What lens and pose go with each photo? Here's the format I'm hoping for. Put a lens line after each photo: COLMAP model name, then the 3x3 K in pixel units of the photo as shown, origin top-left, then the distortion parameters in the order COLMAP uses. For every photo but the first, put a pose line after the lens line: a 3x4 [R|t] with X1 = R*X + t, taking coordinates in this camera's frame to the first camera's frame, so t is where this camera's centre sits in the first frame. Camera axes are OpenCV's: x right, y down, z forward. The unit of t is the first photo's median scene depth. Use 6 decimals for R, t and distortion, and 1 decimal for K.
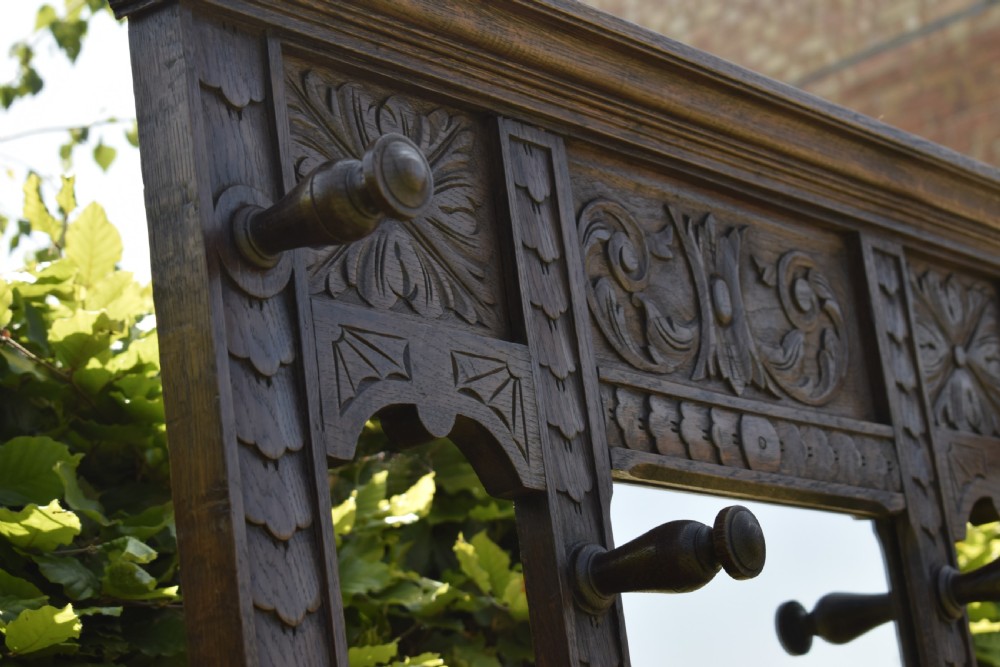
lens RADIAL K [[2281.9, 0, 501.0], [0, 2281.9, 372.9], [0, 0, 1]] dist [0.014866, -0.115685]
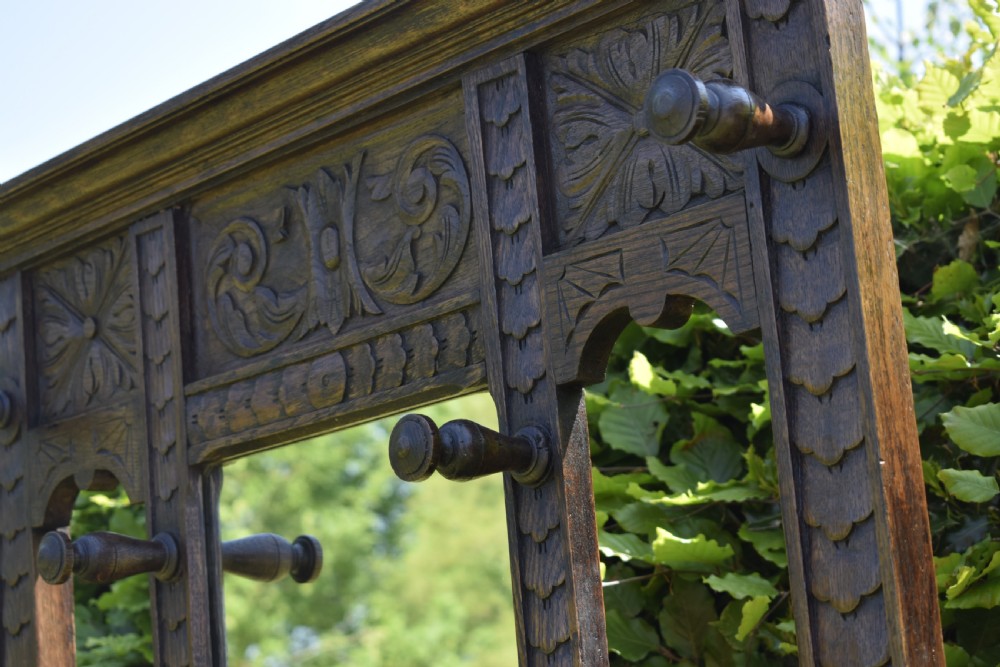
lens RADIAL K [[2281.9, 0, 501.0], [0, 2281.9, 372.9], [0, 0, 1]] dist [0.014866, -0.115685]
pose [[-0.150179, -0.036202, -0.987996, 1.402221], [0.350442, 0.932494, -0.087437, 0.180248], [0.924466, -0.359366, -0.127355, 1.421208]]
